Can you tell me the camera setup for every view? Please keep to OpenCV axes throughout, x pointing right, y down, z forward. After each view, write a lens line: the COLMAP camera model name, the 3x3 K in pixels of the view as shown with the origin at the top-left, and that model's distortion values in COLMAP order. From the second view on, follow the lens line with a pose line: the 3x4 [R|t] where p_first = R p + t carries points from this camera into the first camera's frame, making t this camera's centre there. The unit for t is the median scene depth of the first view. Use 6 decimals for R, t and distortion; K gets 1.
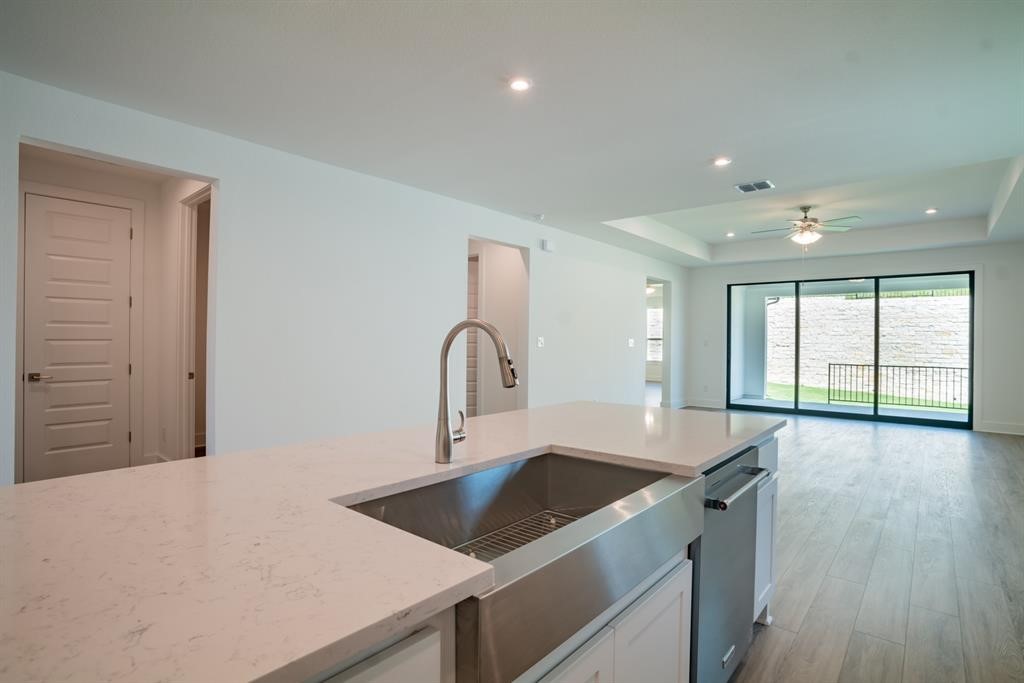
lens RADIAL K [[513.0, 0, 512.0], [0, 513.0, 341.5], [0, 0, 1]] dist [-0.084915, 0.039893]
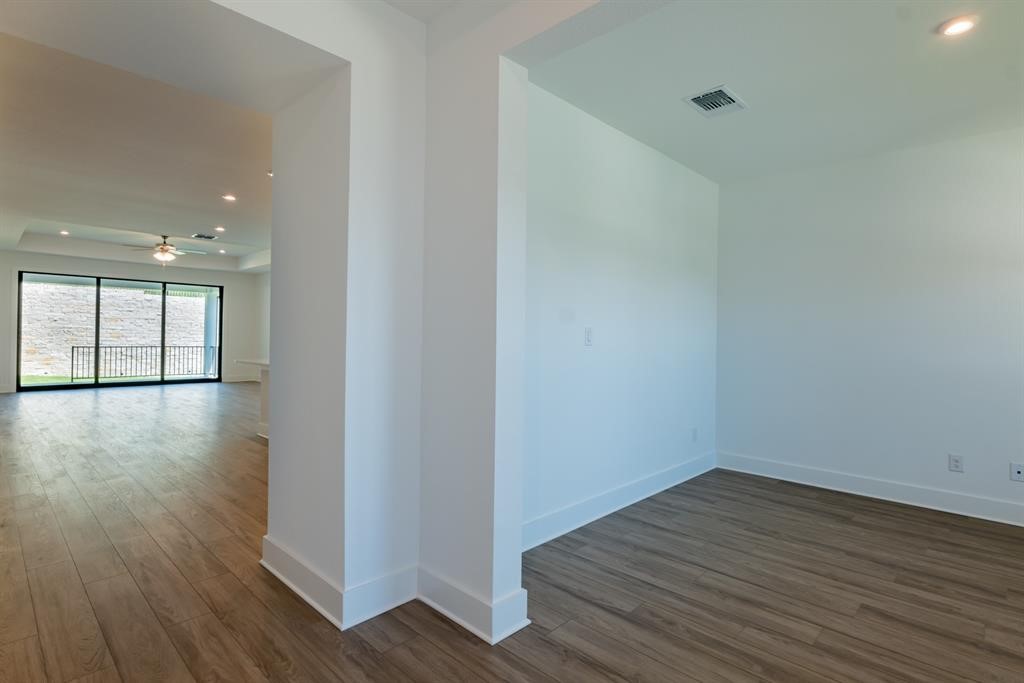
lens RADIAL K [[513.0, 0, 512.0], [0, 513.0, 341.5], [0, 0, 1]] dist [-0.084915, 0.039893]
pose [[0.054962, -0.019001, 0.998308, -0.257247], [-0.014231, 0.999702, 0.019811, -0.001691], [-0.998387, -0.015295, 0.054675, -0.028040]]
